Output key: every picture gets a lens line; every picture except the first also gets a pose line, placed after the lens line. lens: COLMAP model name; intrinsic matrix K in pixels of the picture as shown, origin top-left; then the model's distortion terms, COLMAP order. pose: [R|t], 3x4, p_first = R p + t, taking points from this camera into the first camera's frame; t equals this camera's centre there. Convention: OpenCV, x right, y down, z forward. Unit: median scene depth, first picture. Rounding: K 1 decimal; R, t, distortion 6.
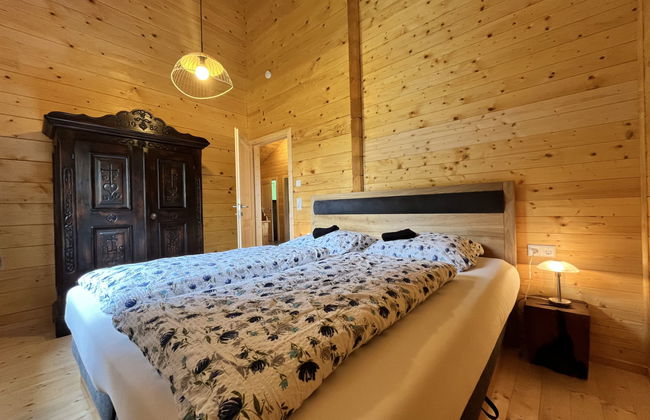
lens RADIAL K [[263.5, 0, 323.9], [0, 263.5, 210.8], [0, 0, 1]] dist [-0.000395, -0.000119]
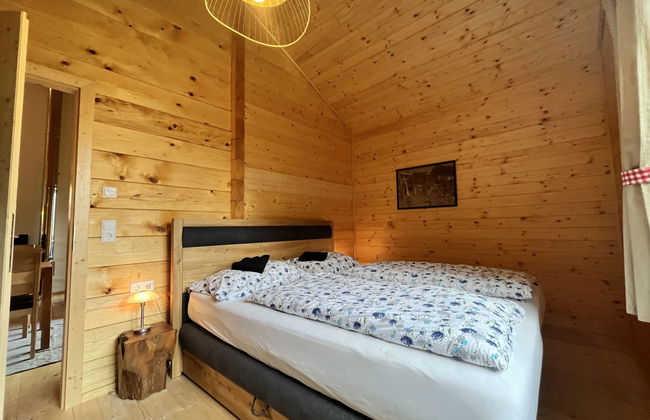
lens RADIAL K [[263.5, 0, 323.9], [0, 263.5, 210.8], [0, 0, 1]] dist [-0.000395, -0.000119]
pose [[-0.002704, 0.099045, 0.995079, -0.768257], [0.028976, 0.994673, -0.098926, -0.001344], [-0.999576, 0.028566, -0.005559, 0.700877]]
